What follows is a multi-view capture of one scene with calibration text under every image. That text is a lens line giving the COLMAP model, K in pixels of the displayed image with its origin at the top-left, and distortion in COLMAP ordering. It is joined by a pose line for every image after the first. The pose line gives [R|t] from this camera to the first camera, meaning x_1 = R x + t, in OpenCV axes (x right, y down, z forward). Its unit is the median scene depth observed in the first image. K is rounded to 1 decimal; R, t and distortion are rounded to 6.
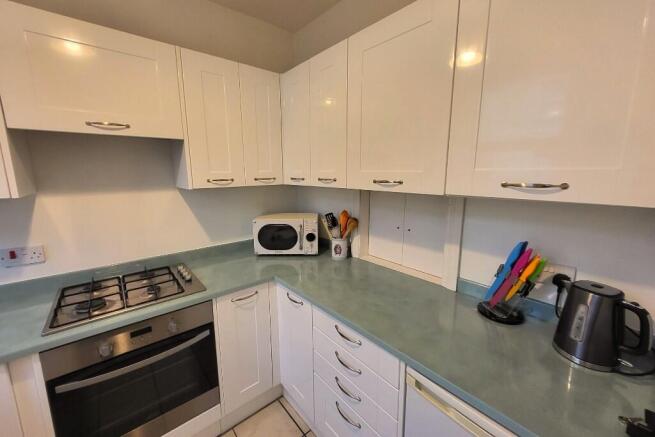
lens RADIAL K [[264.4, 0, 327.5], [0, 264.4, 218.5], [0, 0, 1]] dist [0.008477, -0.000669]
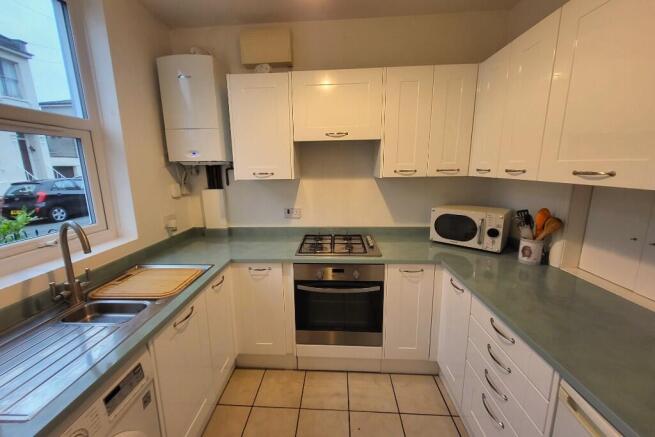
lens RADIAL K [[264.4, 0, 327.5], [0, 264.4, 218.5], [0, 0, 1]] dist [0.008477, -0.000669]
pose [[0.749247, 0.124685, -0.650448, 0.136999], [-0.105725, 0.992041, 0.068382, 0.023486], [0.653797, 0.017534, 0.756466, -0.130063]]
